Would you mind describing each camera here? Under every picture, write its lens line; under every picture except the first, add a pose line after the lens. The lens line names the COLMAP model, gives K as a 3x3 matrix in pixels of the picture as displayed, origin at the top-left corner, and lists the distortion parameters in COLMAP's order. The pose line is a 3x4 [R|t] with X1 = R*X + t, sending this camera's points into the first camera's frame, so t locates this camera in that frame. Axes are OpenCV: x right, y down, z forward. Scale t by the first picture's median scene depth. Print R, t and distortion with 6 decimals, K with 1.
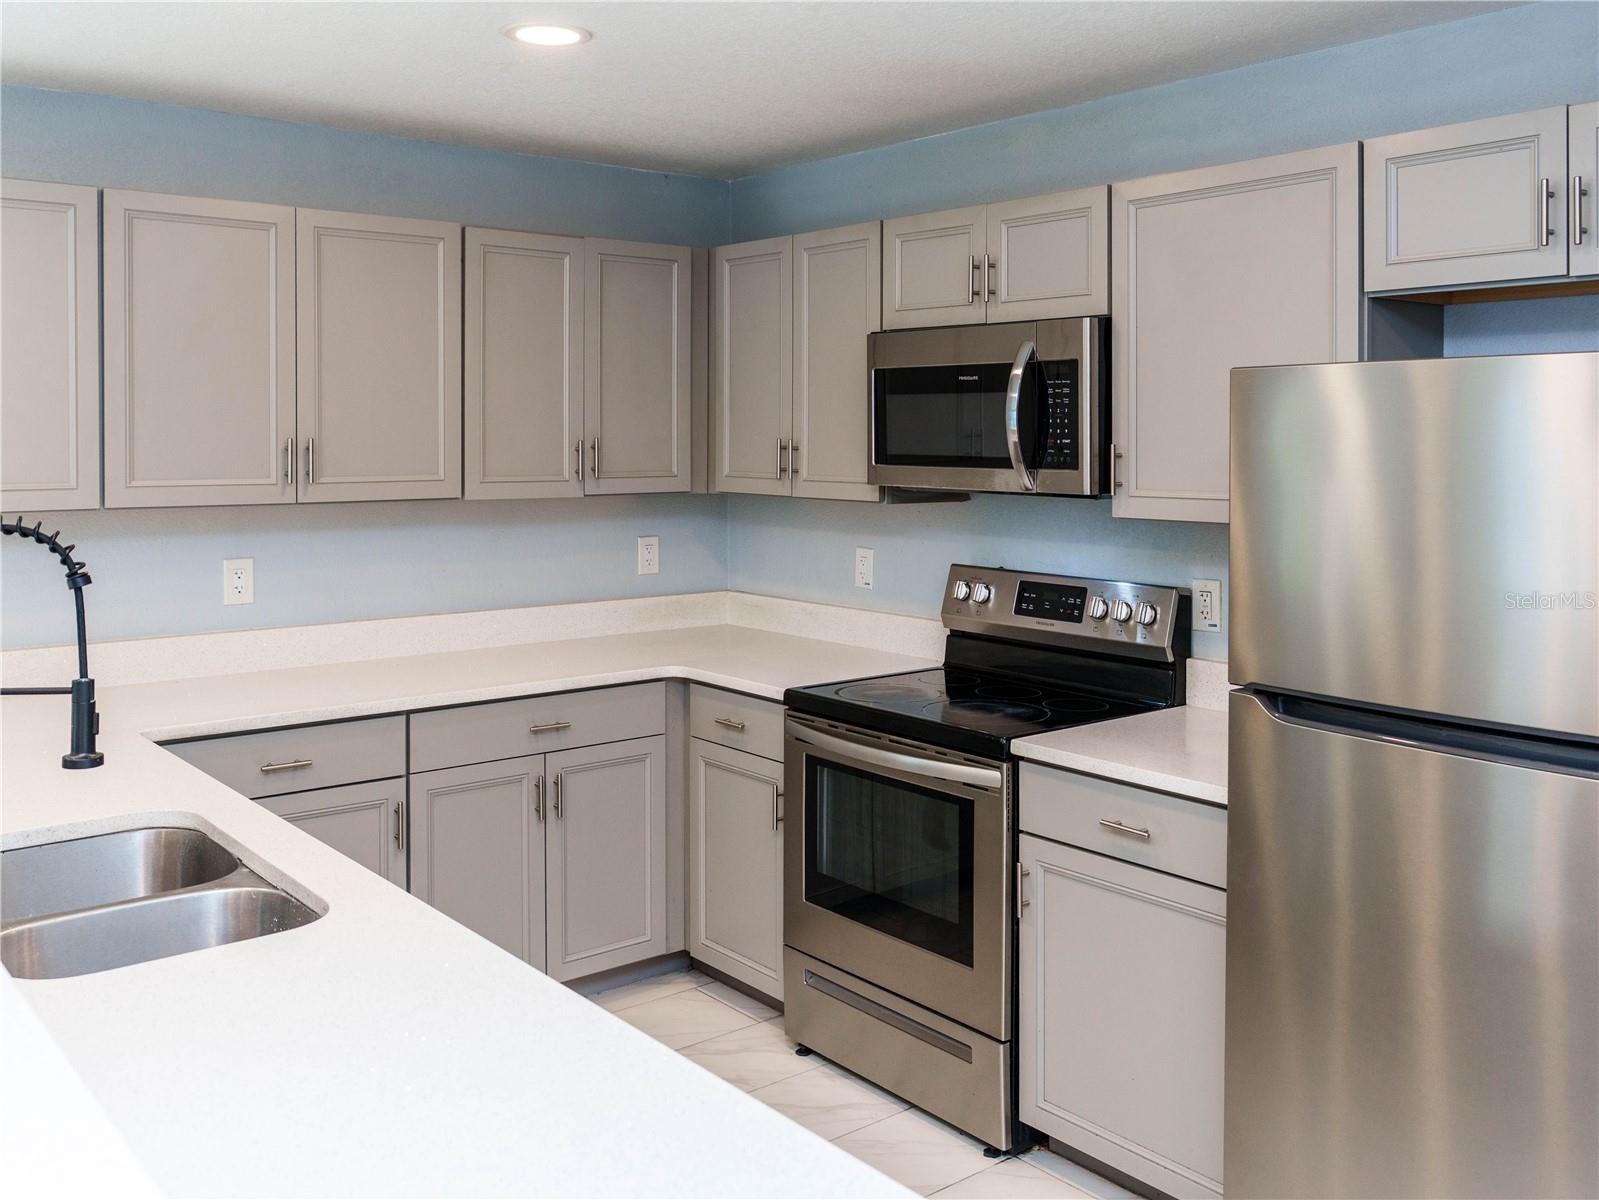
lens RADIAL K [[1479.2, 0, 802.6], [0, 1479.2, 487.4], [0, 0, 1]] dist [-0.004621, 0.001055]
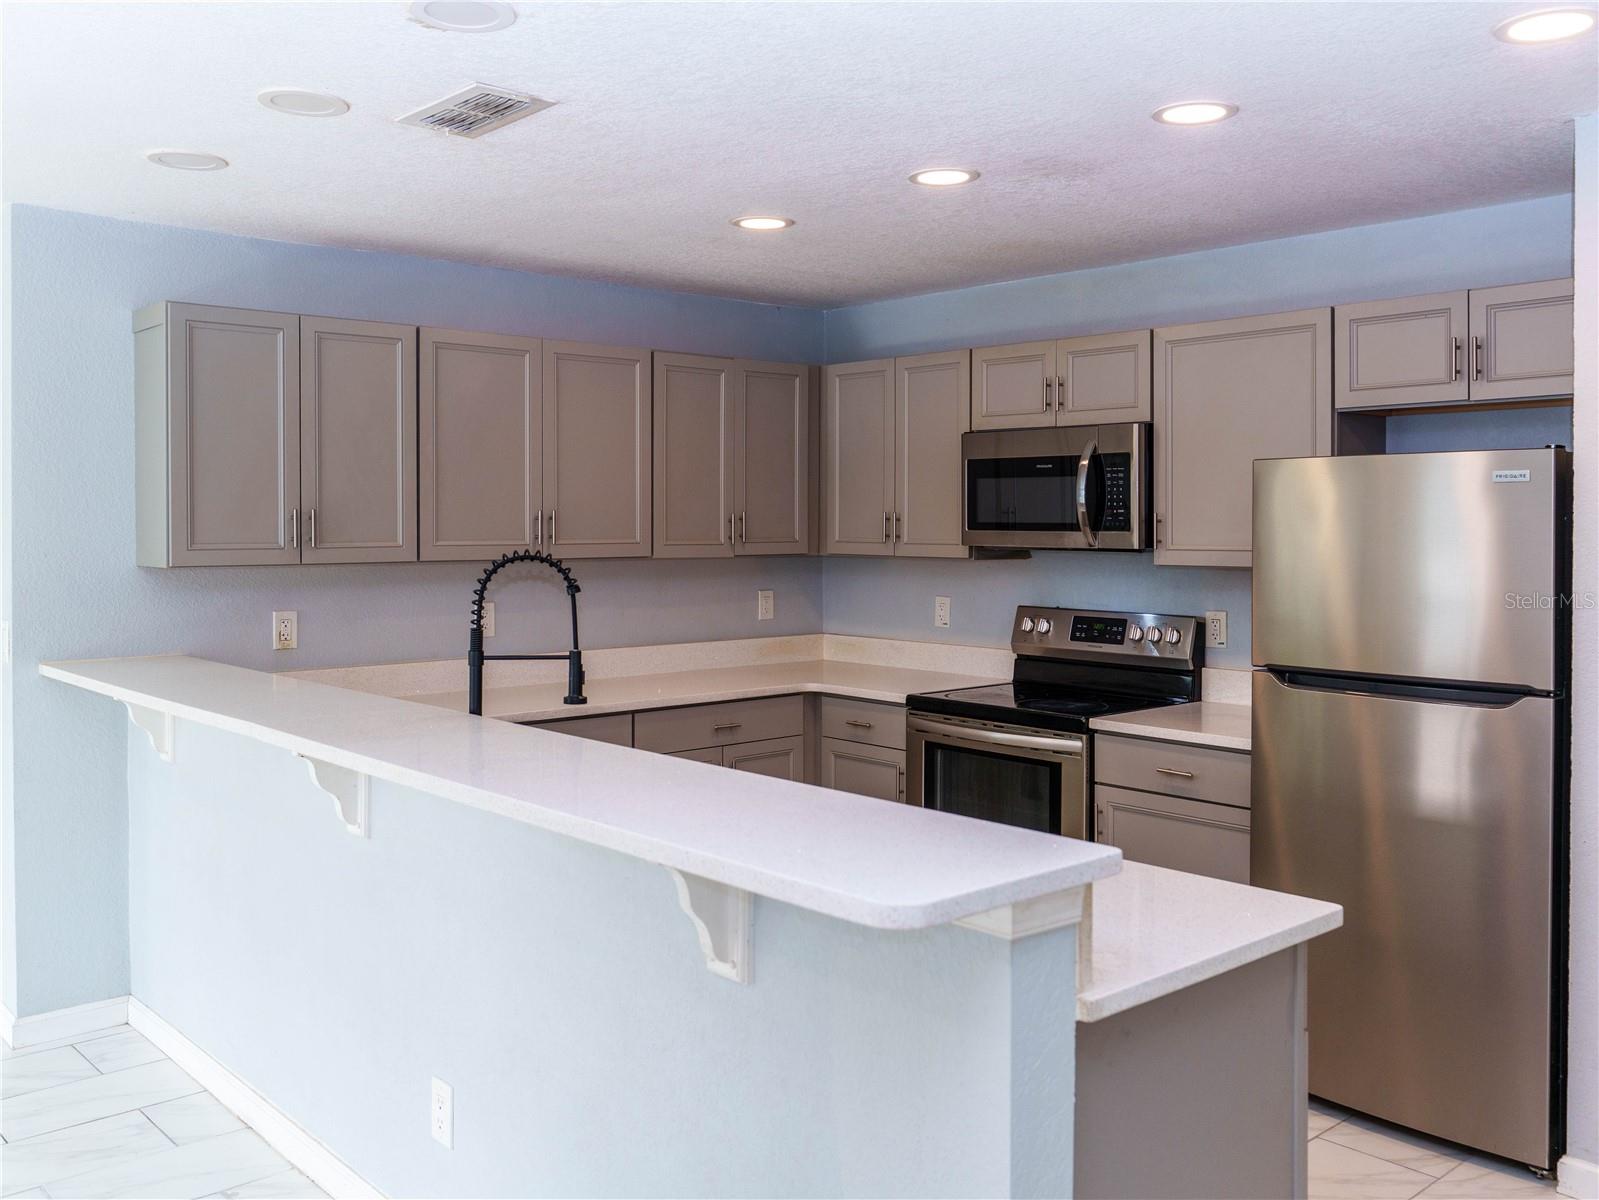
lens RADIAL K [[1460.7, 0, 796.7], [0, 1460.7, 577.2], [0, 0, 1]] dist [0.000662, -0.003230]
pose [[0.999102, -0.002550, 0.042299, -0.179194], [0.002458, 0.999995, 0.002211, 0.026417], [-0.042305, -0.002105, 0.999103, -0.356942]]
